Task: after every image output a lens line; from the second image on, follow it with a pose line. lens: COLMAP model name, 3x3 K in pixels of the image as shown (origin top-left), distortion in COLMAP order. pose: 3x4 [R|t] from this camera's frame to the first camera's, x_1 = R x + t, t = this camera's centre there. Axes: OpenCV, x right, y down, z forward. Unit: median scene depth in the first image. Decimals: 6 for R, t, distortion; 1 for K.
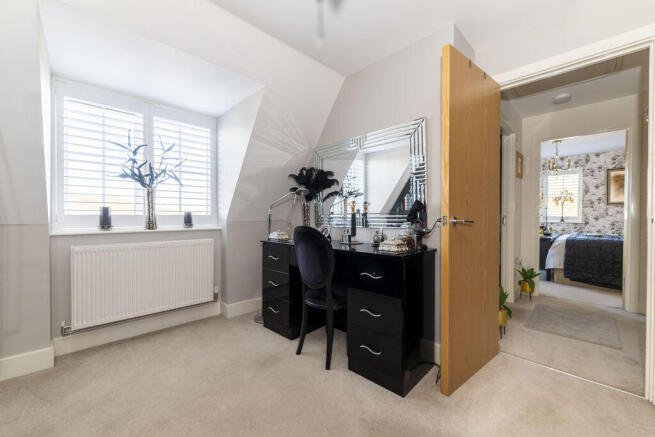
lens RADIAL K [[268.7, 0, 325.1], [0, 268.7, 217.2], [0, 0, 1]] dist [0.001107, 0.000205]
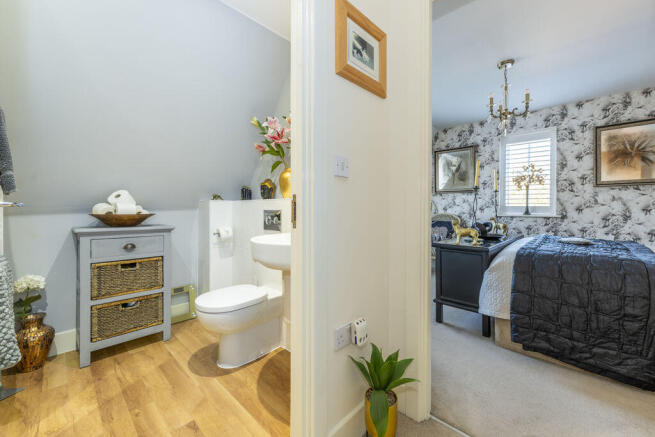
lens RADIAL K [[263.4, 0, 329.1], [0, 263.4, 208.9], [0, 0, 1]] dist [-0.001964, -0.000192]
pose [[0.999553, -0.003539, 0.029701, 0.427193], [0.003810, 0.999952, -0.009065, 0.006840], [-0.029668, 0.009174, 0.999518, 0.423736]]
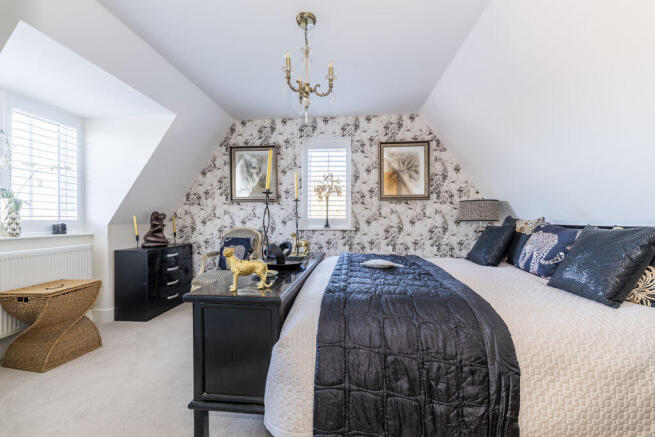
lens RADIAL K [[251.4, 0, 333.6], [0, 251.4, 218.1], [0, 0, 1]] dist [-0.002146, -0.000264]
pose [[0.753168, -0.005808, 0.657803, 0.570383], [0.012897, 0.999899, -0.005938, -0.001703], [-0.657702, 0.012956, 0.753167, 0.619202]]
